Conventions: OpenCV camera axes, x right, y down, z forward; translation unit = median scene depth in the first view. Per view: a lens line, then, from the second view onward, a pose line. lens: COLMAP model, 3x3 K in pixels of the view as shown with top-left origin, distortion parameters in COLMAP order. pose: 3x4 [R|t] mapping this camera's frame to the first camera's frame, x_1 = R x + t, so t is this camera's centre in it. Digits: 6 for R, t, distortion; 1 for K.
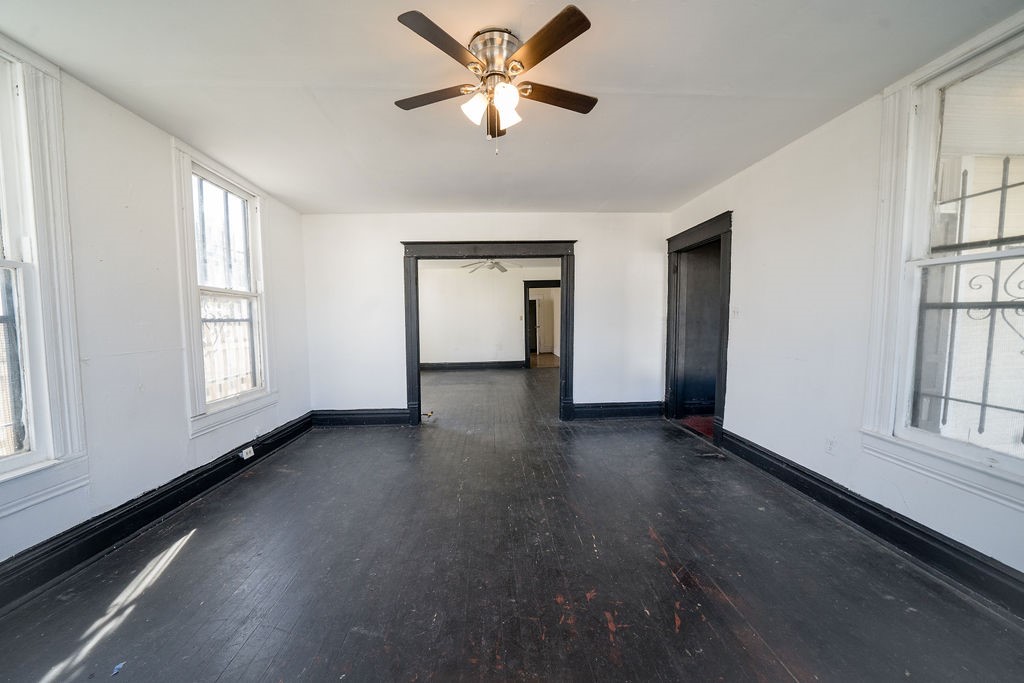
lens RADIAL K [[357.6, 0, 505.2], [0, 357.6, 345.0], [0, 0, 1]] dist [-0.000436, 0.000011]
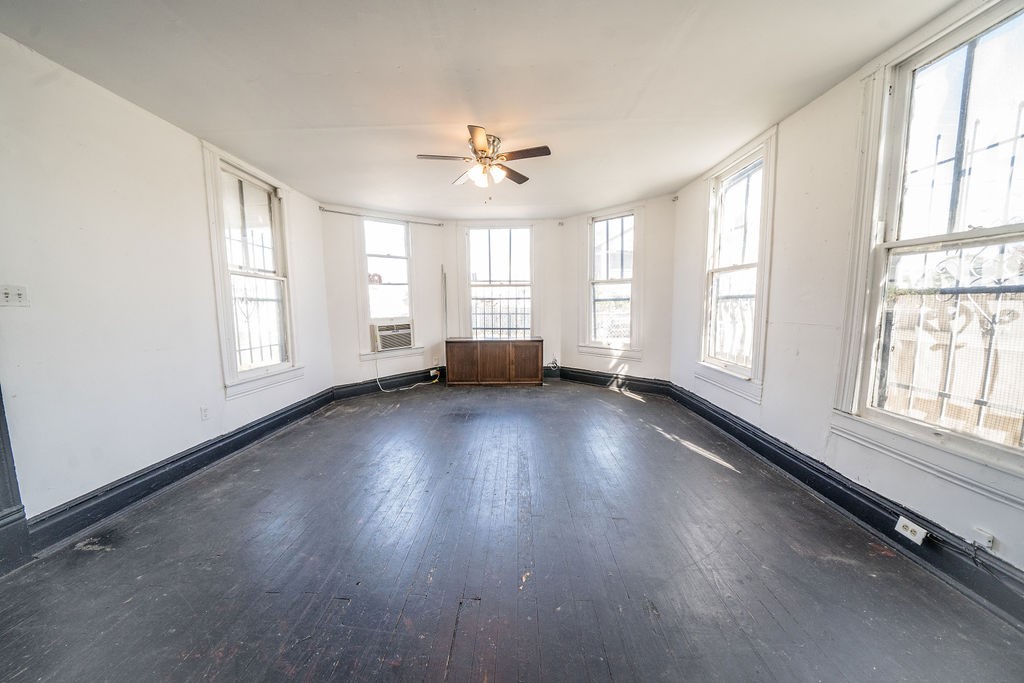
lens RADIAL K [[357.6, 0, 502.9], [0, 357.6, 337.0], [0, 0, 1]] dist [-0.000436, 0.000011]
pose [[-0.996418, 0.013914, 0.083406, -0.170869], [0.027633, 0.985795, 0.165665, -0.130548], [-0.079917, 0.167376, -0.982649, 1.933805]]
